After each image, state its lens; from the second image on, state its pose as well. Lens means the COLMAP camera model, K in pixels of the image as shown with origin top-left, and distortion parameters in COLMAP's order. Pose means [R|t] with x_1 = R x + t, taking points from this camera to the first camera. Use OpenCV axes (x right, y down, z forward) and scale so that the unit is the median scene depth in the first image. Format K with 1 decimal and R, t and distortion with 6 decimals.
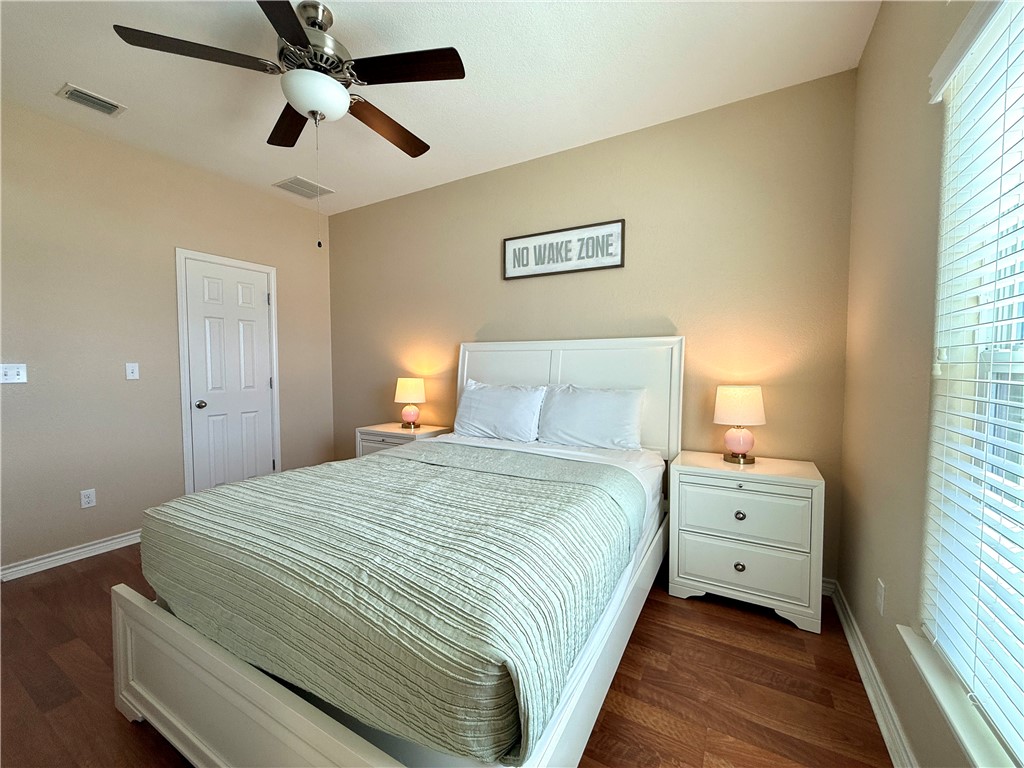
lens RADIAL K [[366.2, 0, 512.0], [0, 366.2, 384.0], [0, 0, 1]] dist [-0.000686, 0.000029]
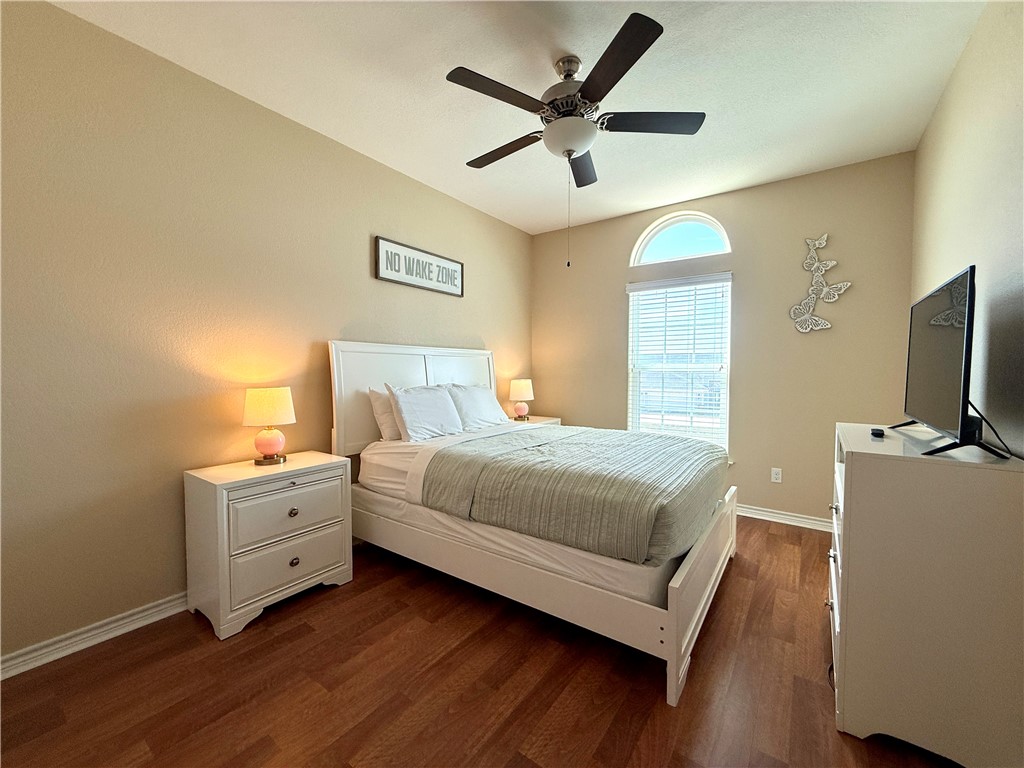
lens RADIAL K [[410.3, 0, 512.0], [0, 410.3, 384.0], [0, 0, 1]] dist [-0.000608, 0.000222]
pose [[0.151841, -0.039893, 0.987600, -1.071407], [0.042686, 0.998518, 0.033771, -0.034070], [-0.987483, 0.037029, 0.153319, 0.524385]]
